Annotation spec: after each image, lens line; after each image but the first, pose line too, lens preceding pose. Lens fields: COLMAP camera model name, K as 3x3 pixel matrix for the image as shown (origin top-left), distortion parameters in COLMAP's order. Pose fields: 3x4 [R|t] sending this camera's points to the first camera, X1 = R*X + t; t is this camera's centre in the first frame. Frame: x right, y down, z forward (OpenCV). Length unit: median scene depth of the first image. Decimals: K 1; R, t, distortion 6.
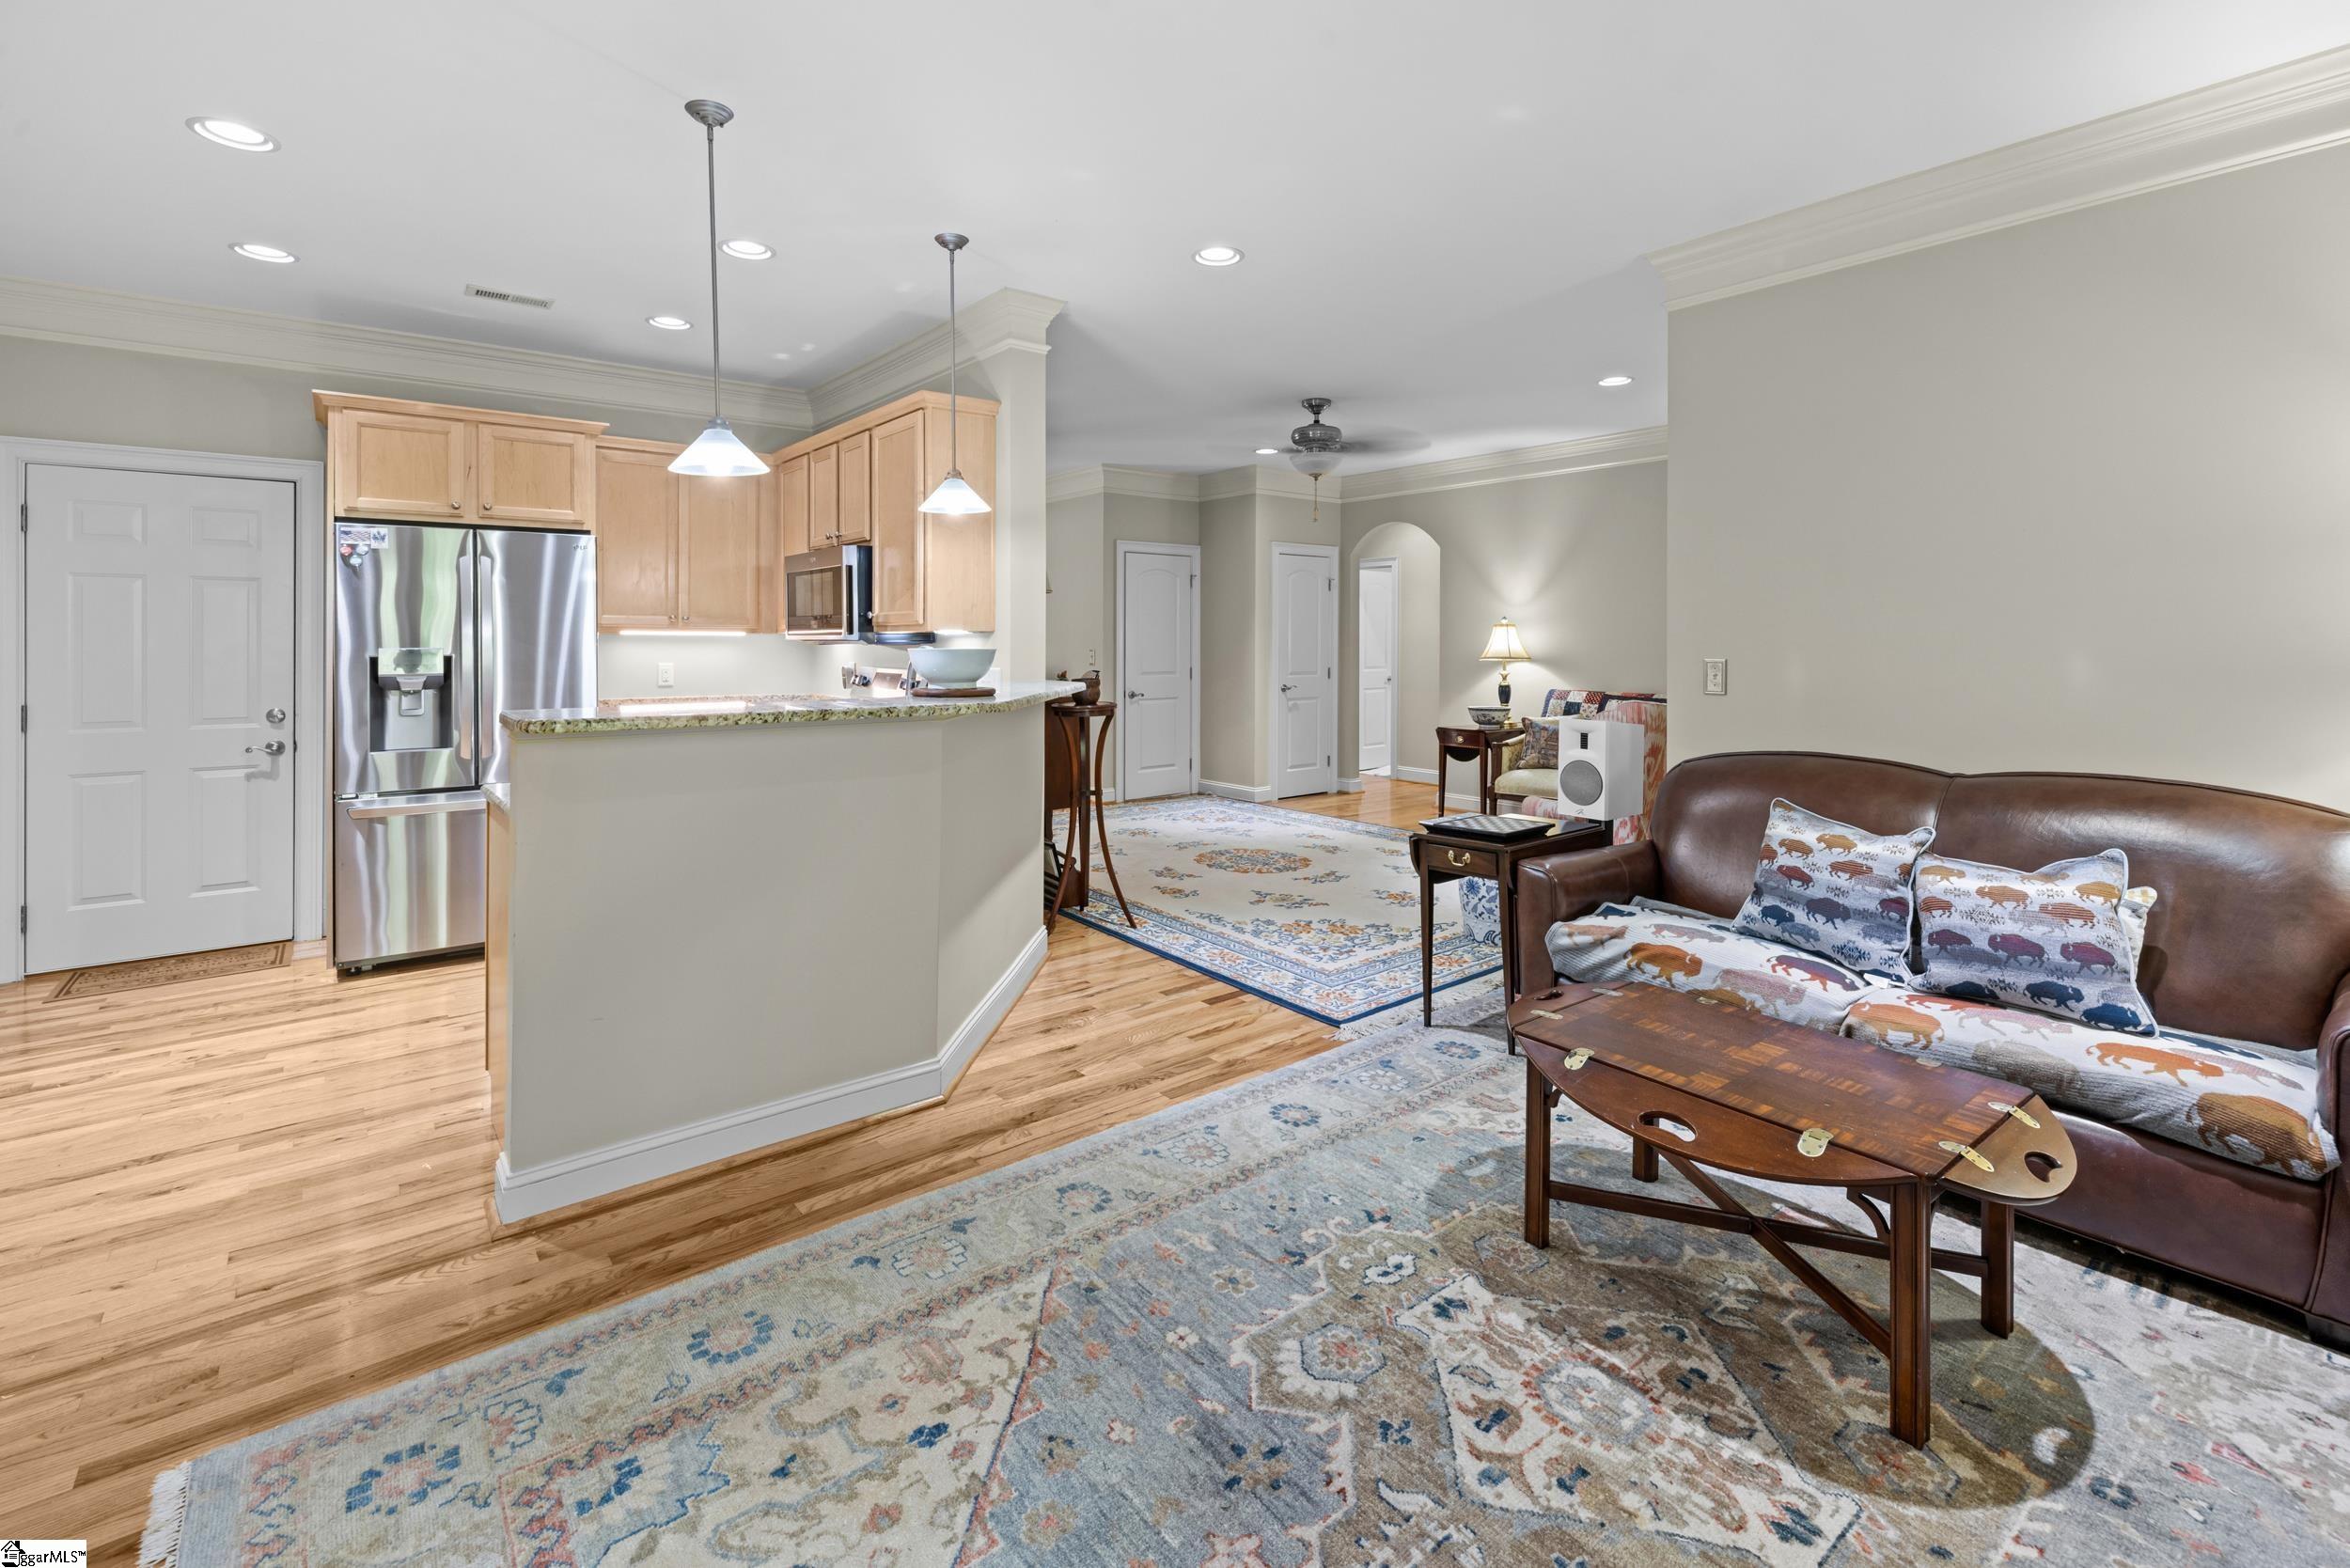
lens RADIAL K [[1014.9, 0, 1124.7], [0, 1014.9, 641.3], [0, 0, 1]] dist [0.002233, -0.000364]
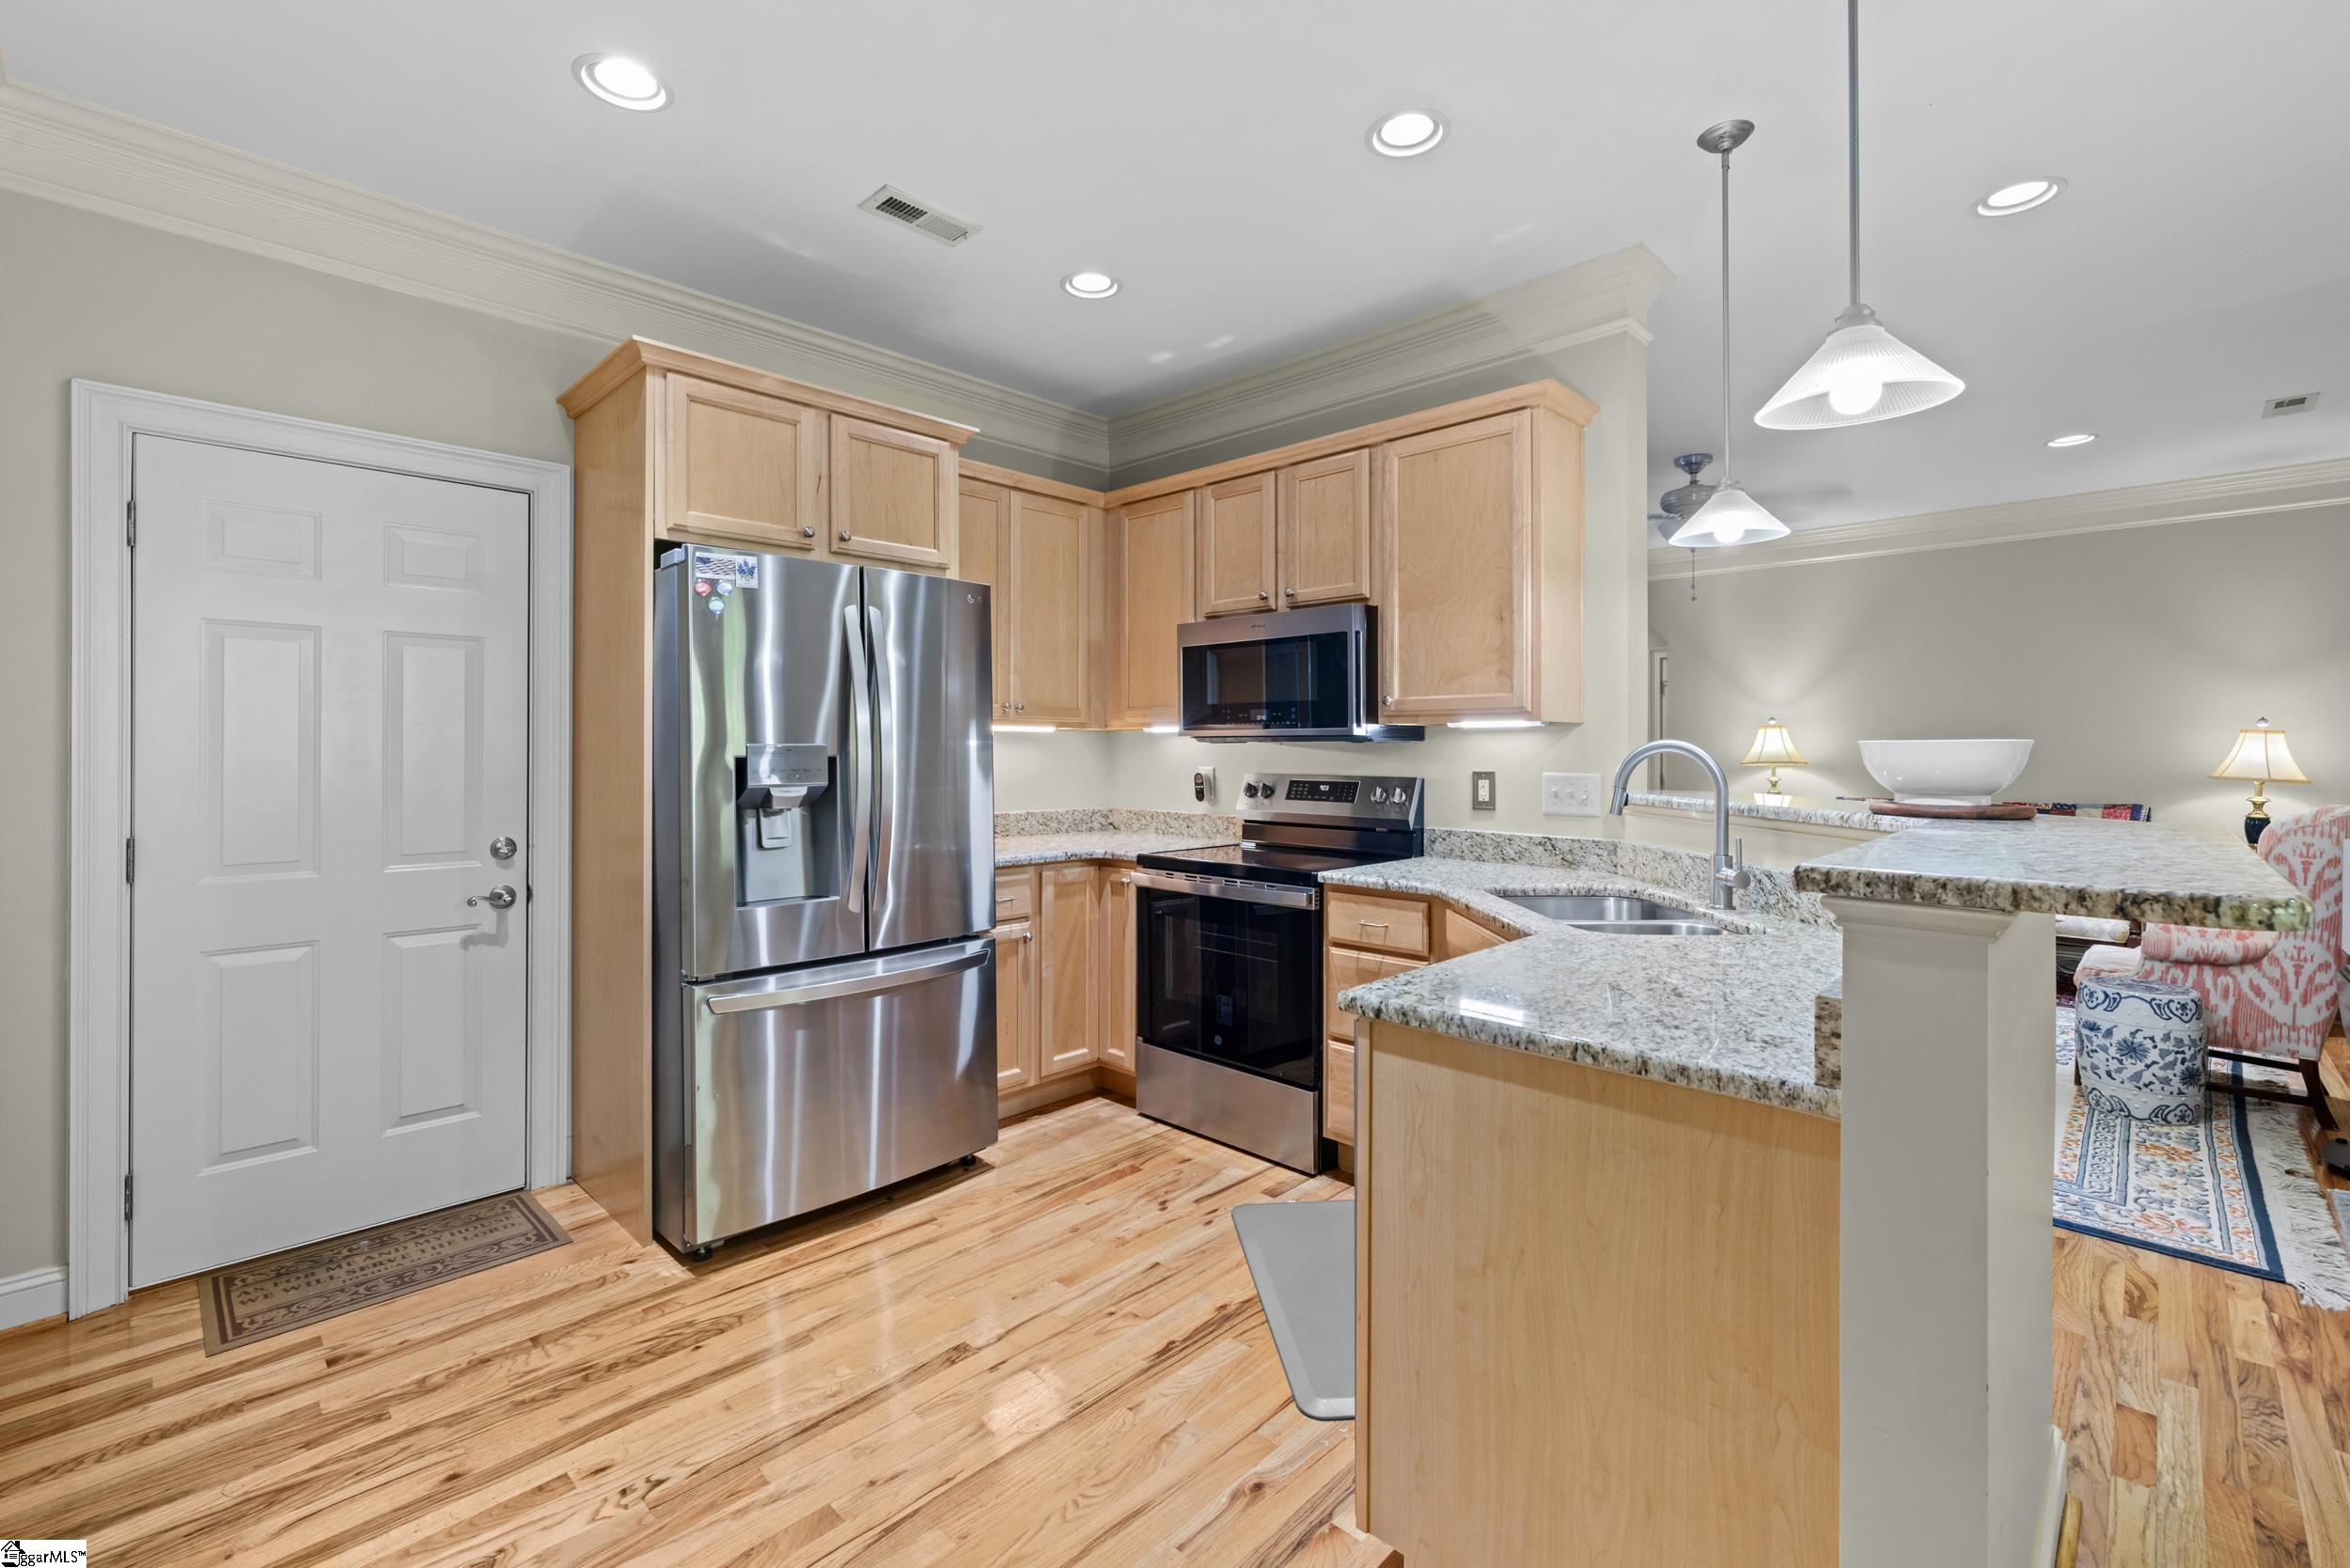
lens RADIAL K [[1014.9, 0, 1159.2], [0, 1014.9, 746.1], [0, 0, 1]] dist [0.002233, -0.000364]
pose [[0.992664, 0.001538, 0.120892, -0.856737], [-0.001437, 0.999999, -0.000925, 0.012896], [-0.120893, 0.000745, 0.992665, 0.517807]]
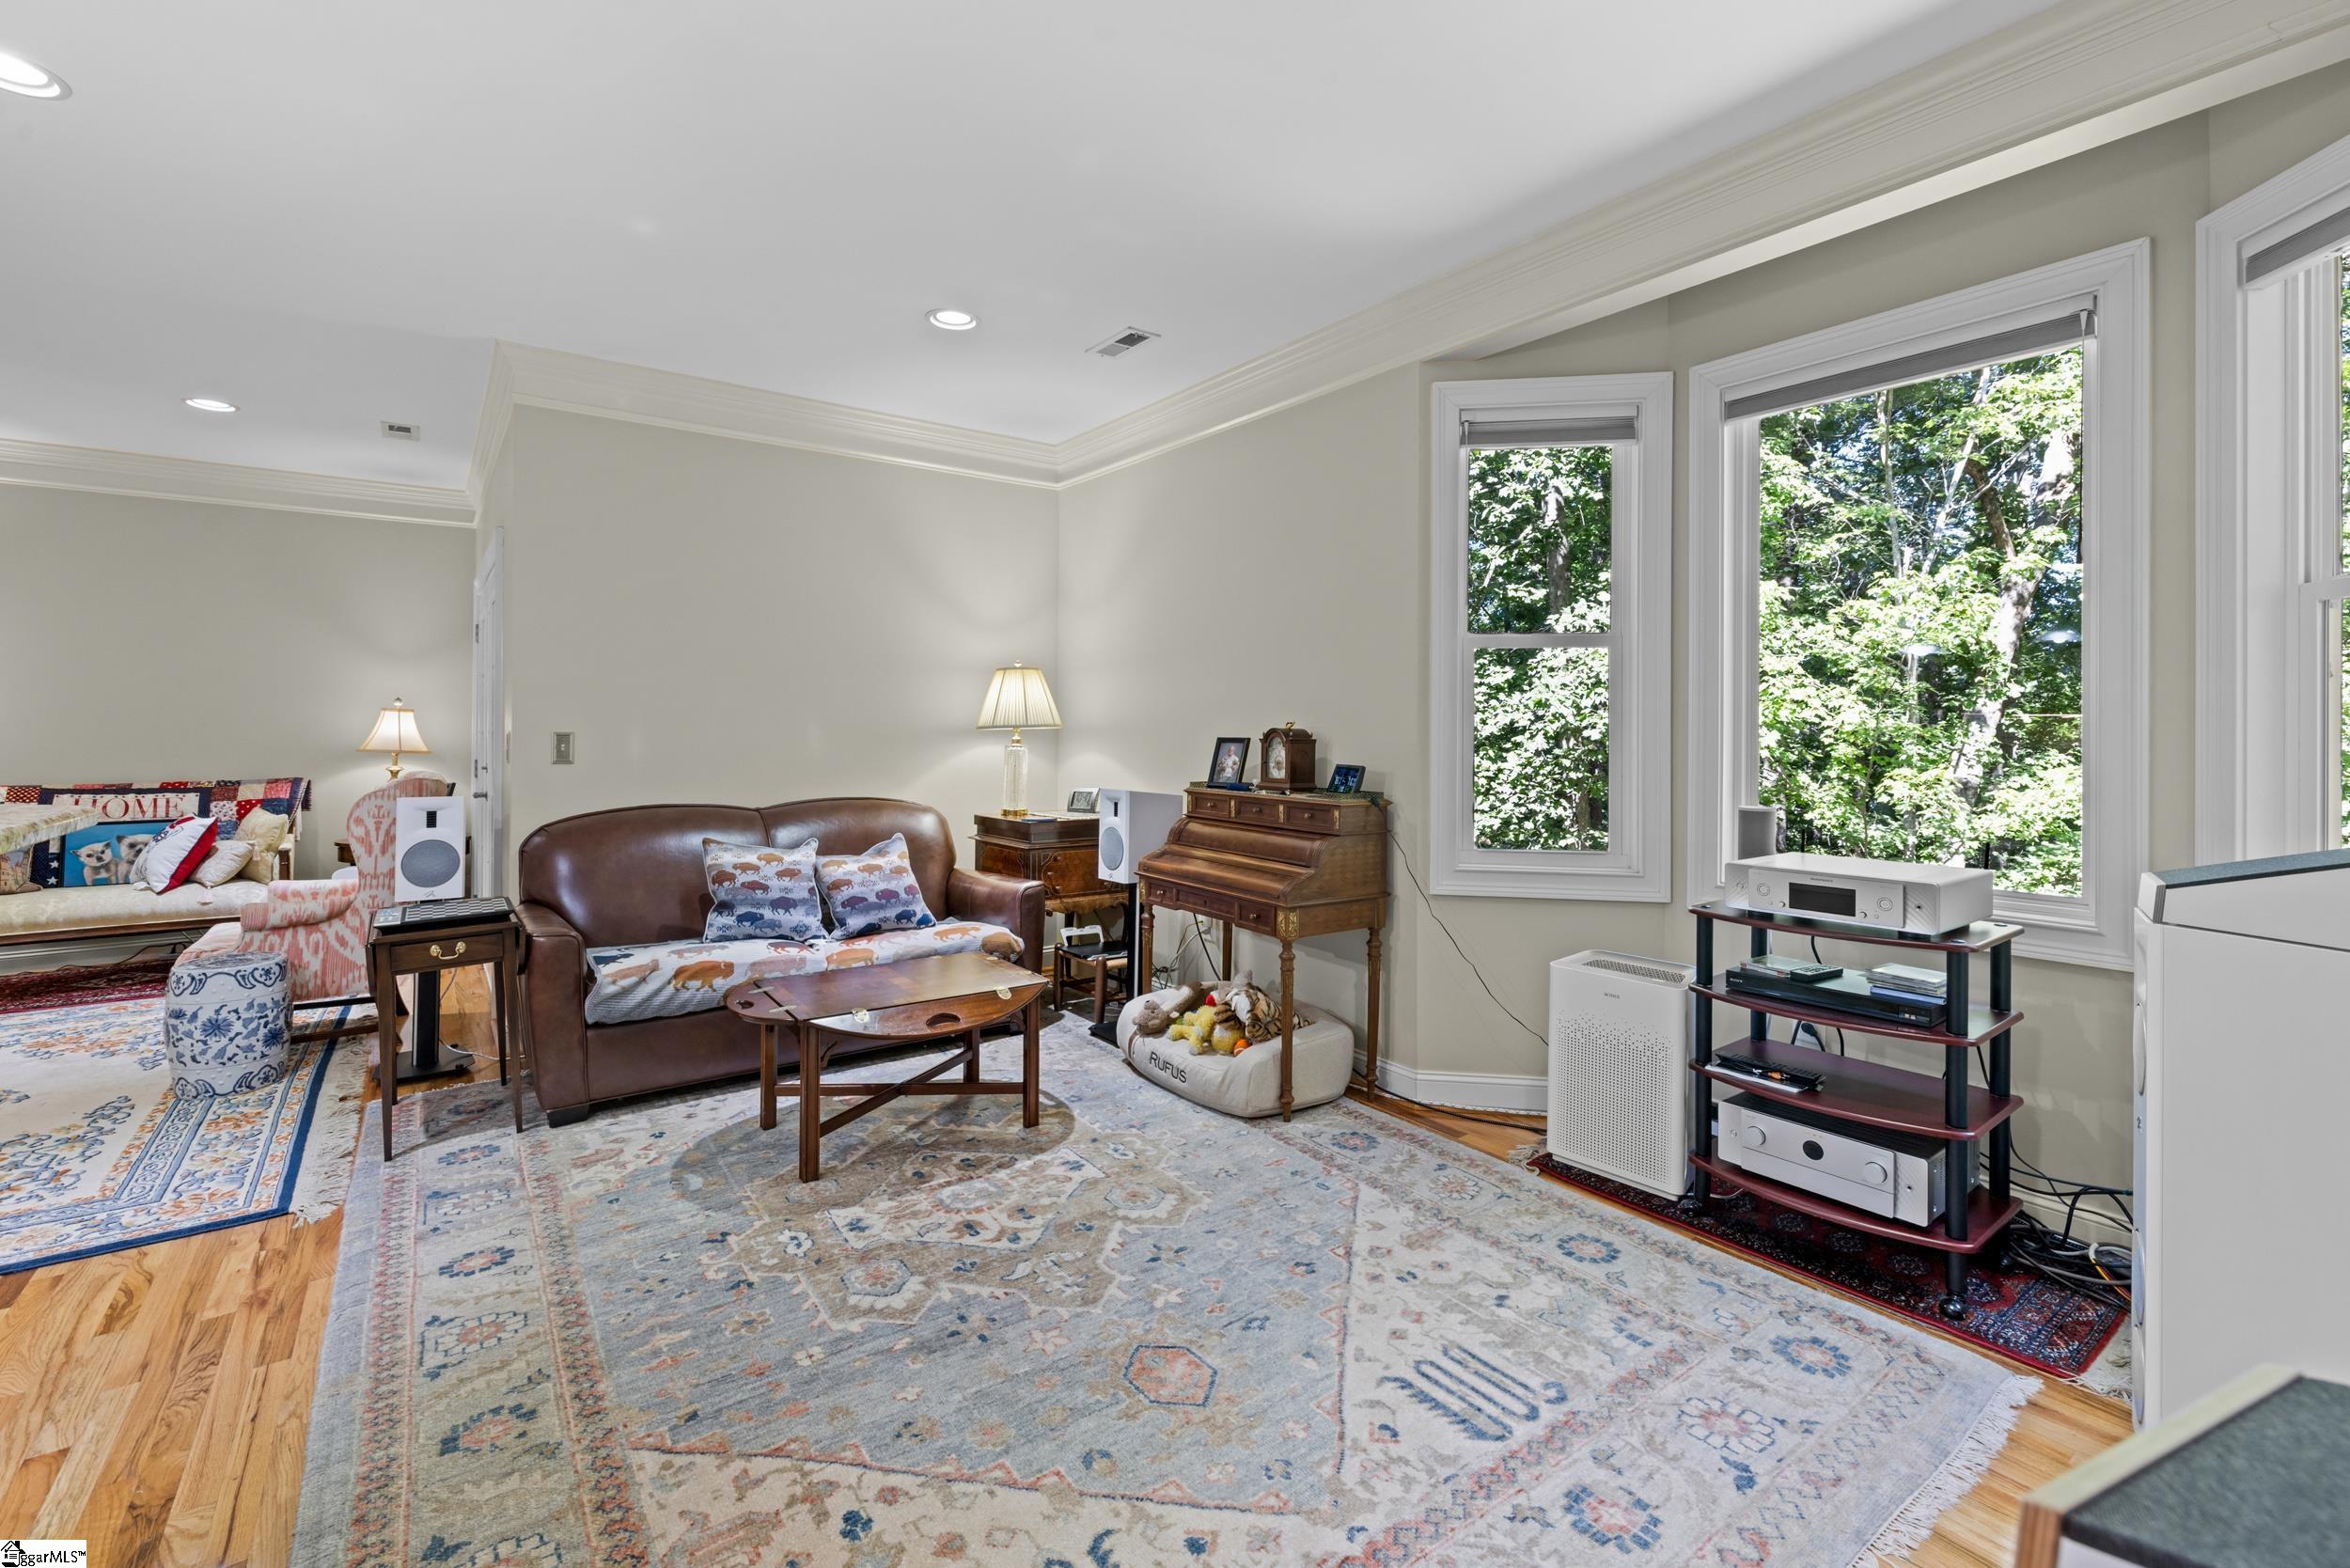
lens RADIAL K [[1014.9, 0, 1156.1], [0, 1014.9, 729.1], [0, 0, 1]] dist [0.002233, -0.000364]
pose [[0.041310, -0.001207, 0.999146, -0.696764], [-0.003136, 0.999994, 0.001337, 0.014792], [-0.999141, -0.003189, 0.041306, 0.413101]]
